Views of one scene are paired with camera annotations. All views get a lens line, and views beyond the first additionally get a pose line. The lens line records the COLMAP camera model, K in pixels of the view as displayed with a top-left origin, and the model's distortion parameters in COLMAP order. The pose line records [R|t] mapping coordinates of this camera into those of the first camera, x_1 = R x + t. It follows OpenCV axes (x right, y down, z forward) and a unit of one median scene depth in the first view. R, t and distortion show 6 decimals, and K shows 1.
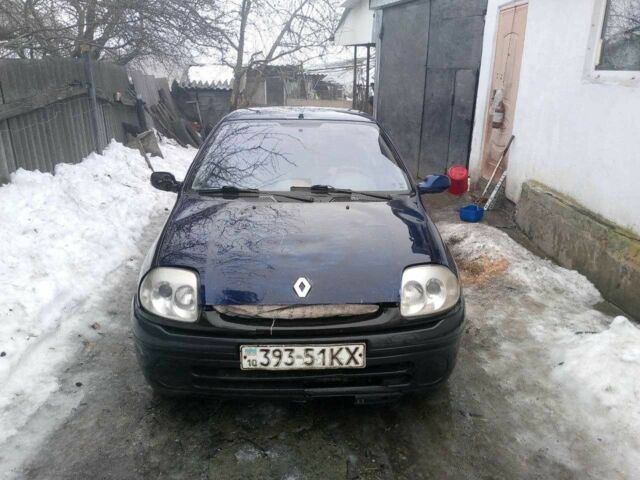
lens RADIAL K [[485.2, 0, 320.0], [0, 485.2, 240.0], [0, 0, 1]] dist [0.004934, 0.000345]
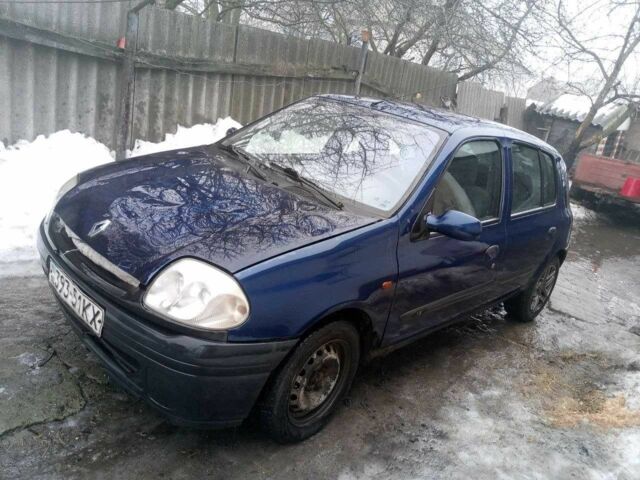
lens RADIAL K [[485.2, 0, 320.0], [0, 485.2, 240.0], [0, 0, 1]] dist [0.004934, 0.000345]
pose [[0.686632, 0.352515, -0.635822, 0.316481], [-0.382572, 0.918892, 0.096312, -0.050891], [0.618204, 0.177117, 0.765803, 0.196070]]
